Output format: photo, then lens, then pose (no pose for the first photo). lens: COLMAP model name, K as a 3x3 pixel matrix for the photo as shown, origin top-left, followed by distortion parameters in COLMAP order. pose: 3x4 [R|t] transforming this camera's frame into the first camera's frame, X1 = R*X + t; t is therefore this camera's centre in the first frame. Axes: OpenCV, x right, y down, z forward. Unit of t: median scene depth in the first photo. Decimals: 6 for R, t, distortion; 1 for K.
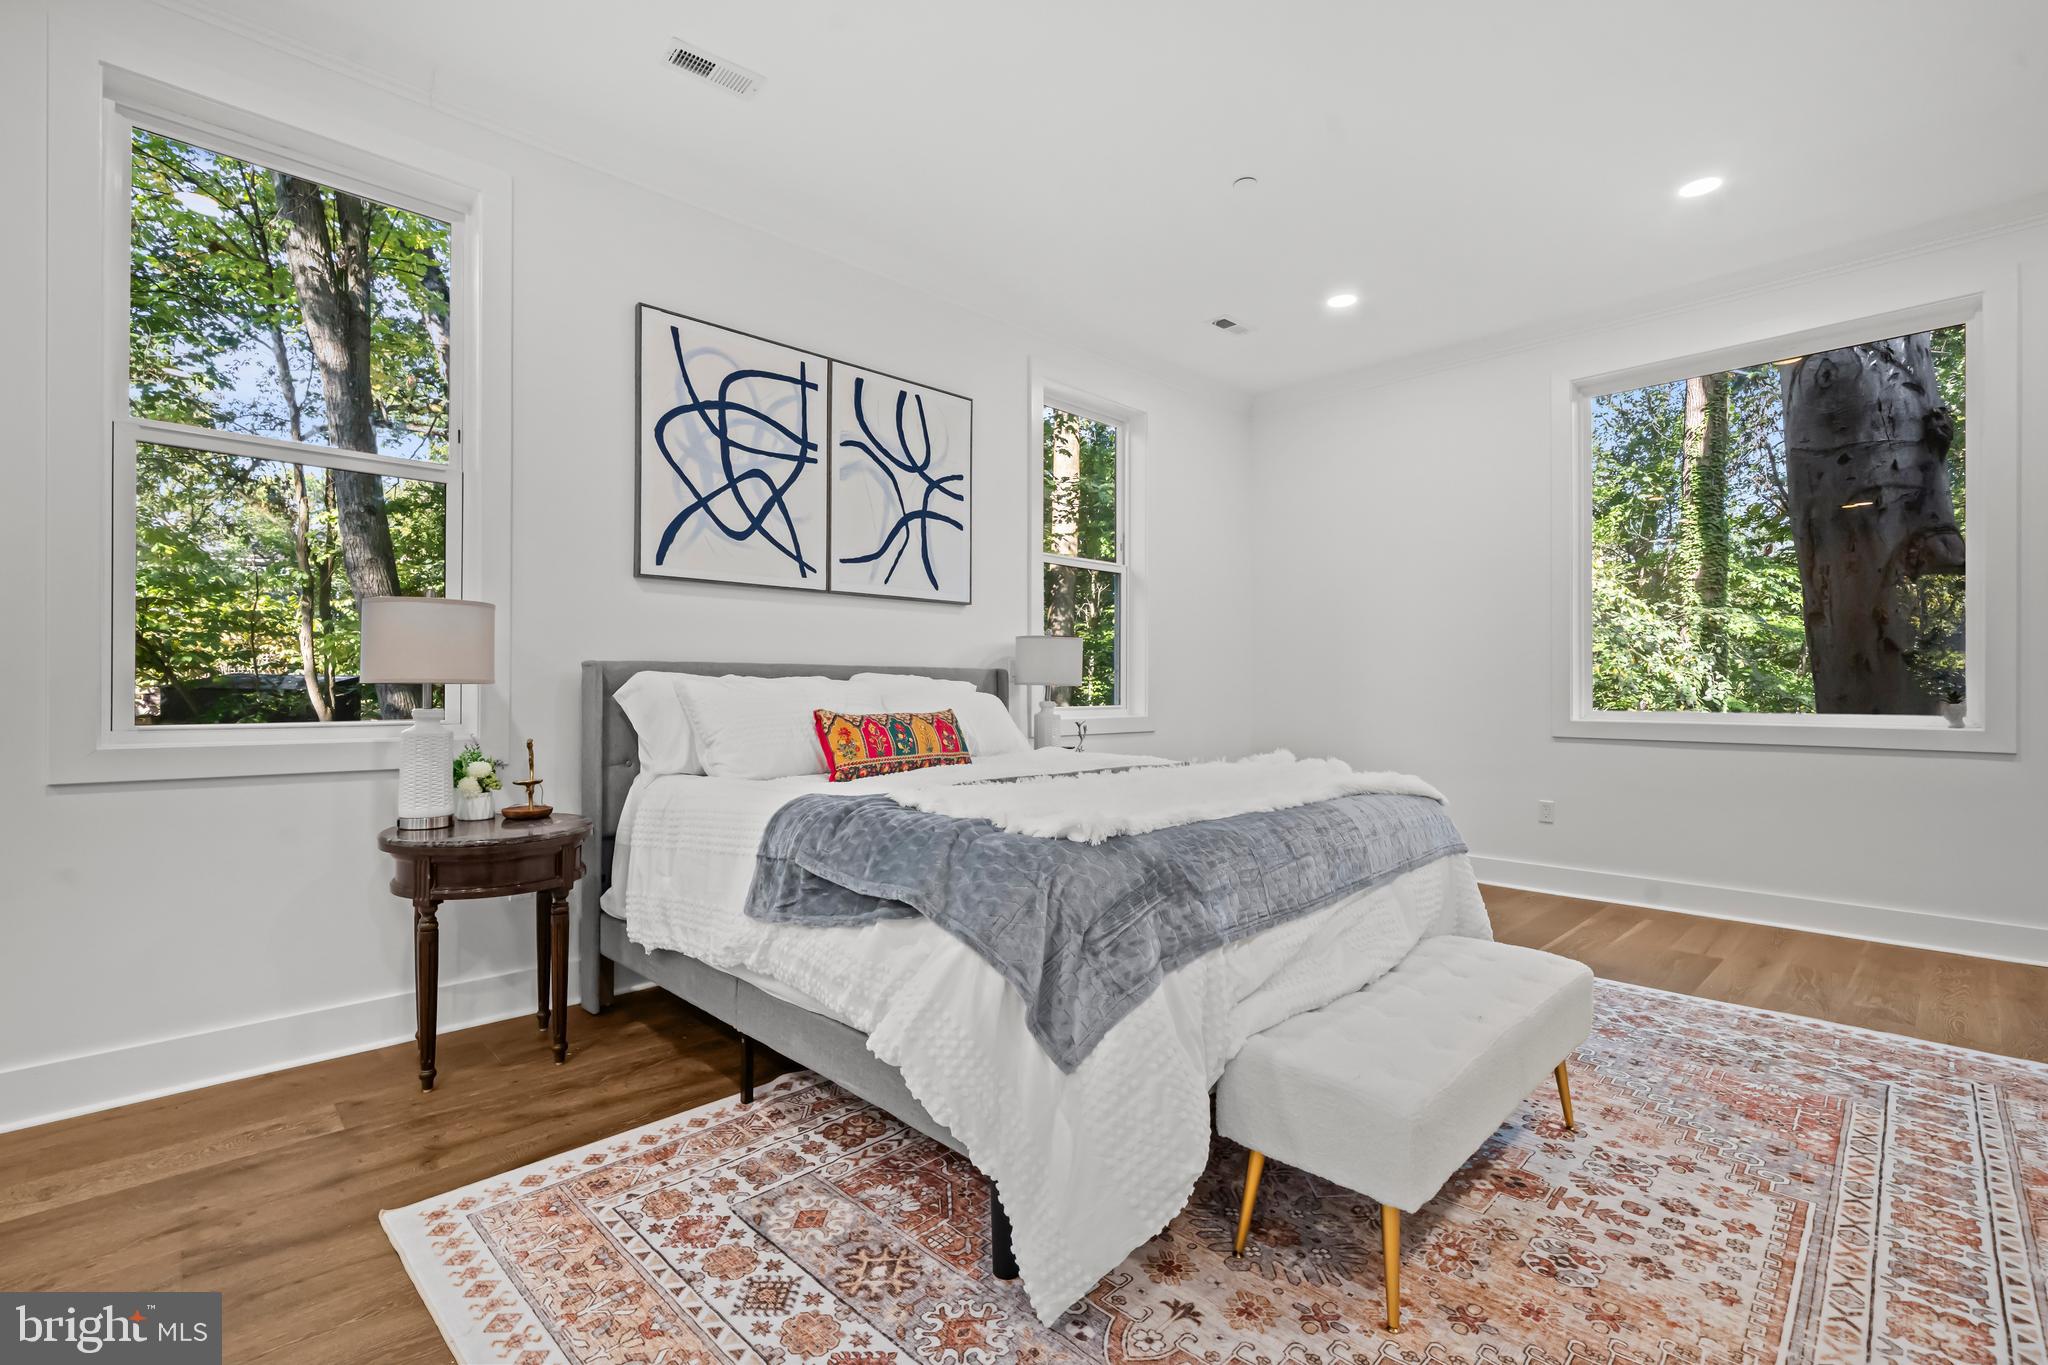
lens RADIAL K [[923.4, 0, 1004.4], [0, 923.4, 681.4], [0, 0, 1]] dist [0.000391, 0.001269]
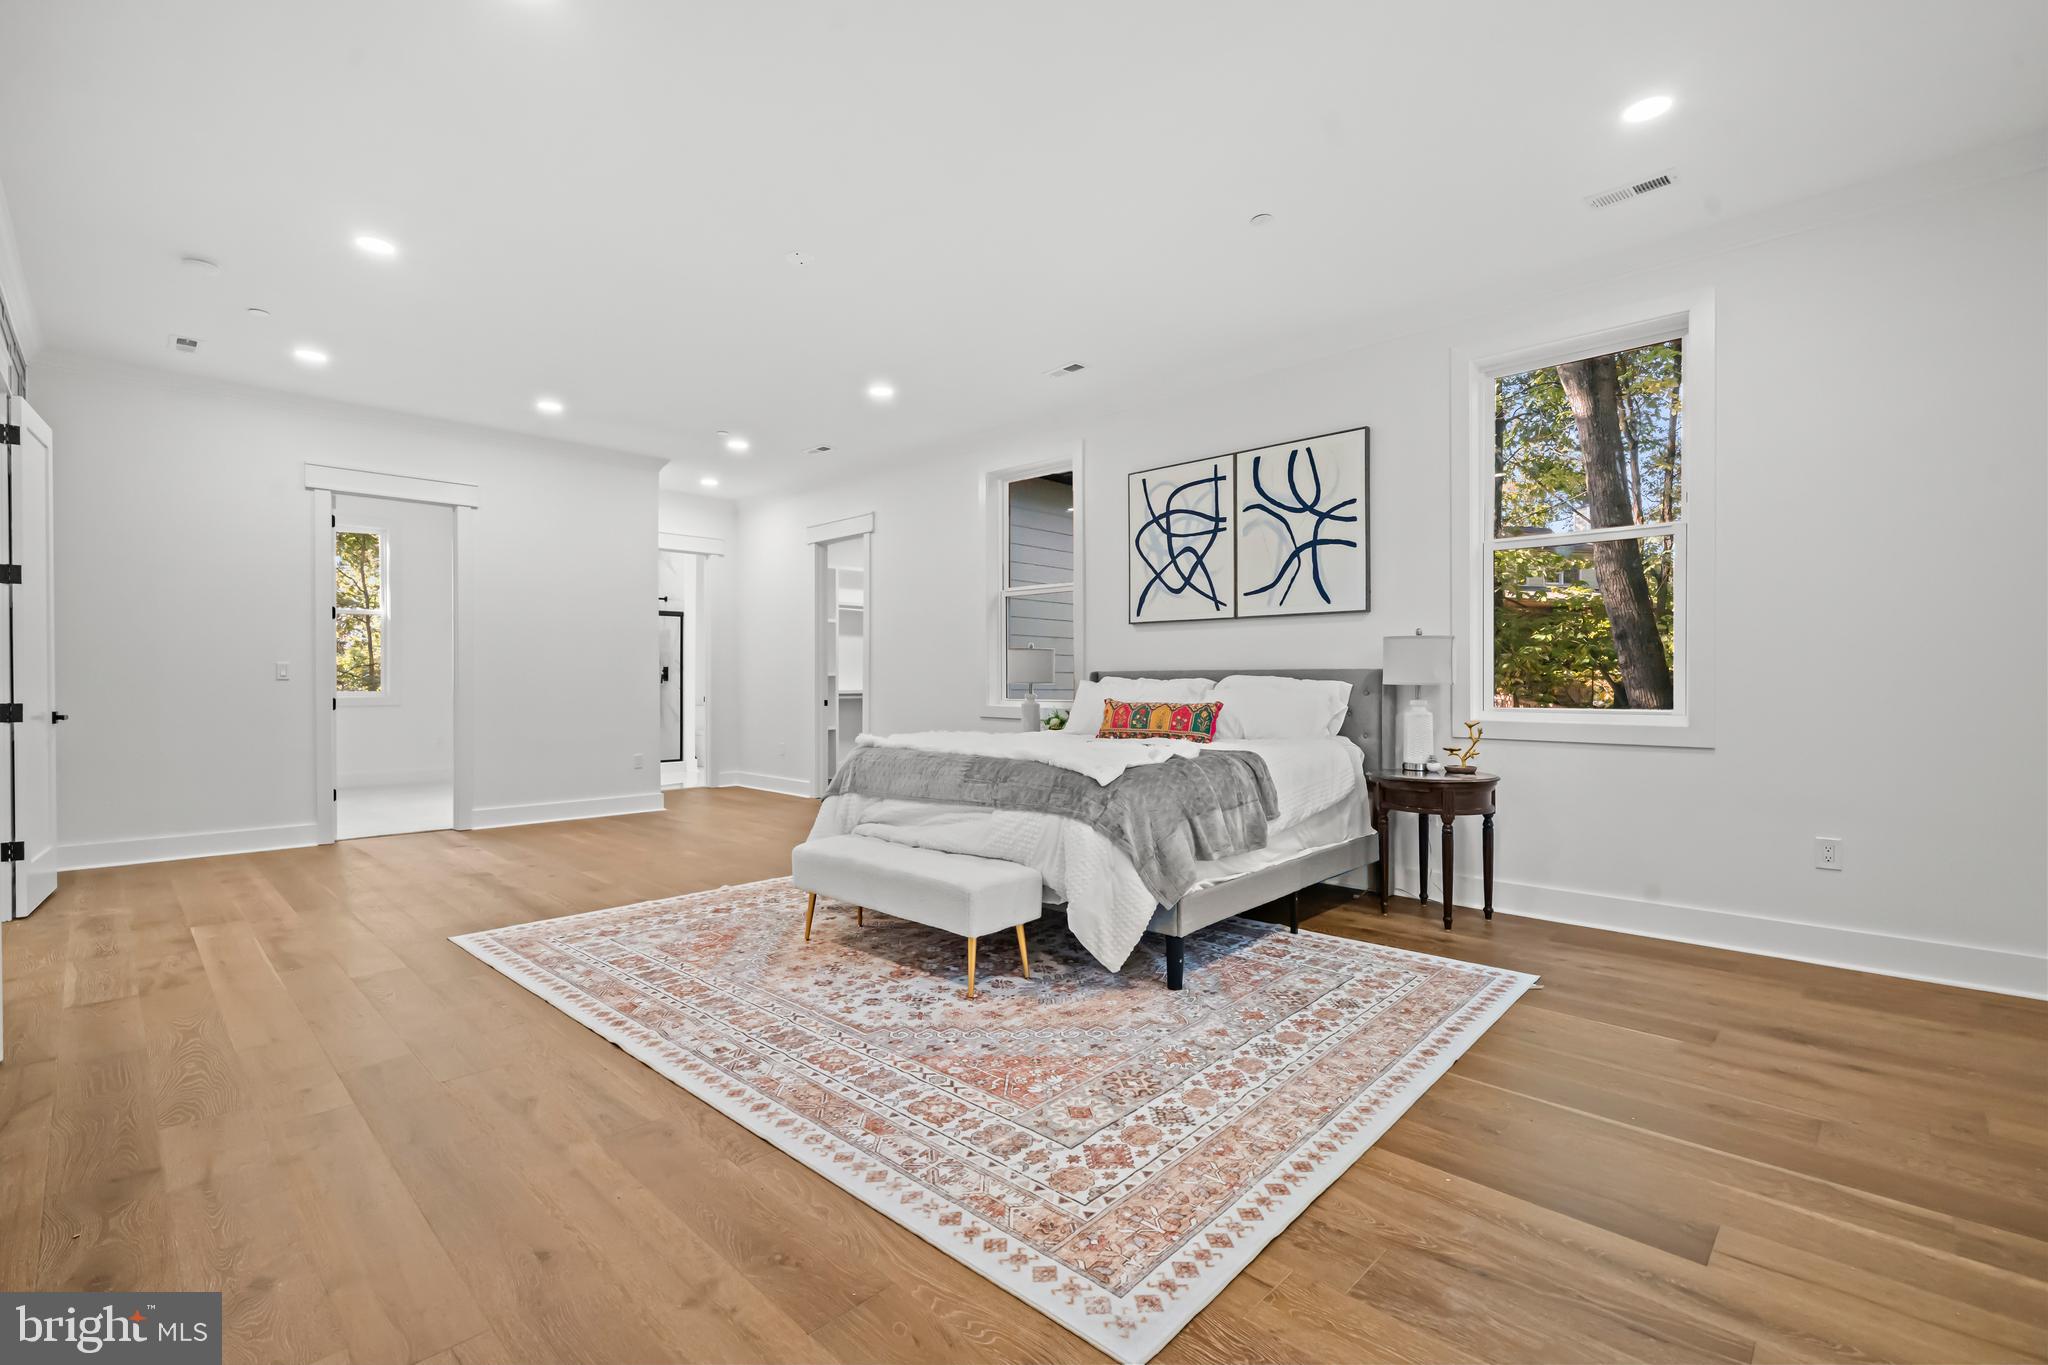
lens RADIAL K [[923.4, 0, 1003.9], [0, 923.4, 682.6], [0, 0, 1]] dist [0.000391, 0.001269]
pose [[0.014763, 0.000991, -0.999891, 1.324191], [0.006107, 0.999981, 0.001081, -0.001762], [0.999872, -0.006122, 0.014756, 0.674327]]
